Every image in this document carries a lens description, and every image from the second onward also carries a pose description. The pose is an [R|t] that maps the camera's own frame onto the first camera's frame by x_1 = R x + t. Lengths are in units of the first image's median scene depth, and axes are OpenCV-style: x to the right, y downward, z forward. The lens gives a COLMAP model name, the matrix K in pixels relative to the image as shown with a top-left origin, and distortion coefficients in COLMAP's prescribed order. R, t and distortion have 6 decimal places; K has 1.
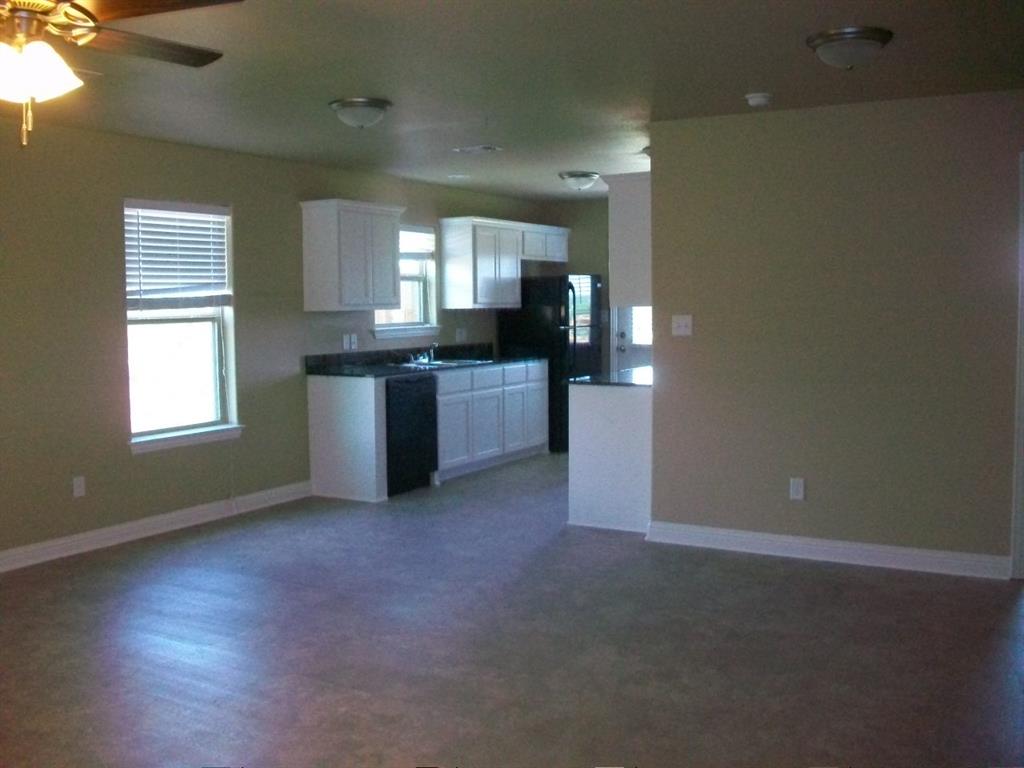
lens RADIAL K [[970.5, 0, 512.9], [0, 970.5, 387.0], [0, 0, 1]] dist [-0.064938, 0.000000]
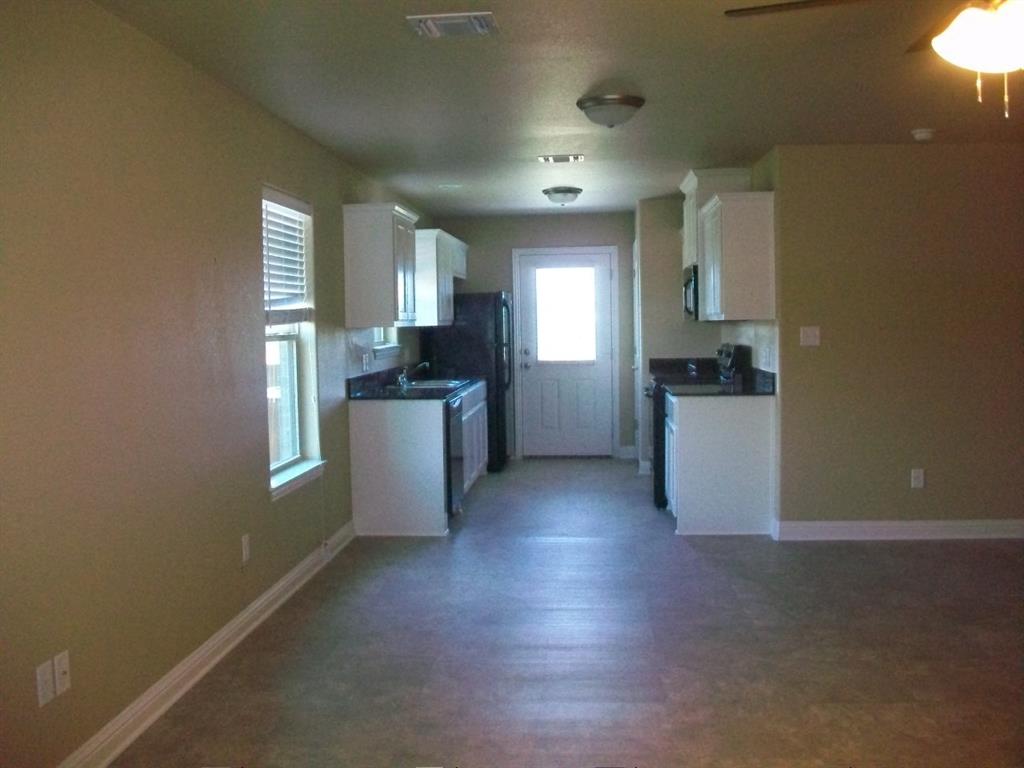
lens RADIAL K [[970.5, 0, 510.7], [0, 970.5, 382.7], [0, 0, 1]] dist [-0.064938, 0.000000]
pose [[0.898194, -0.032092, 0.438427, -0.521755], [0.045015, 0.998803, -0.019110, -0.005607], [-0.437289, 0.036901, 0.898564, 0.160521]]
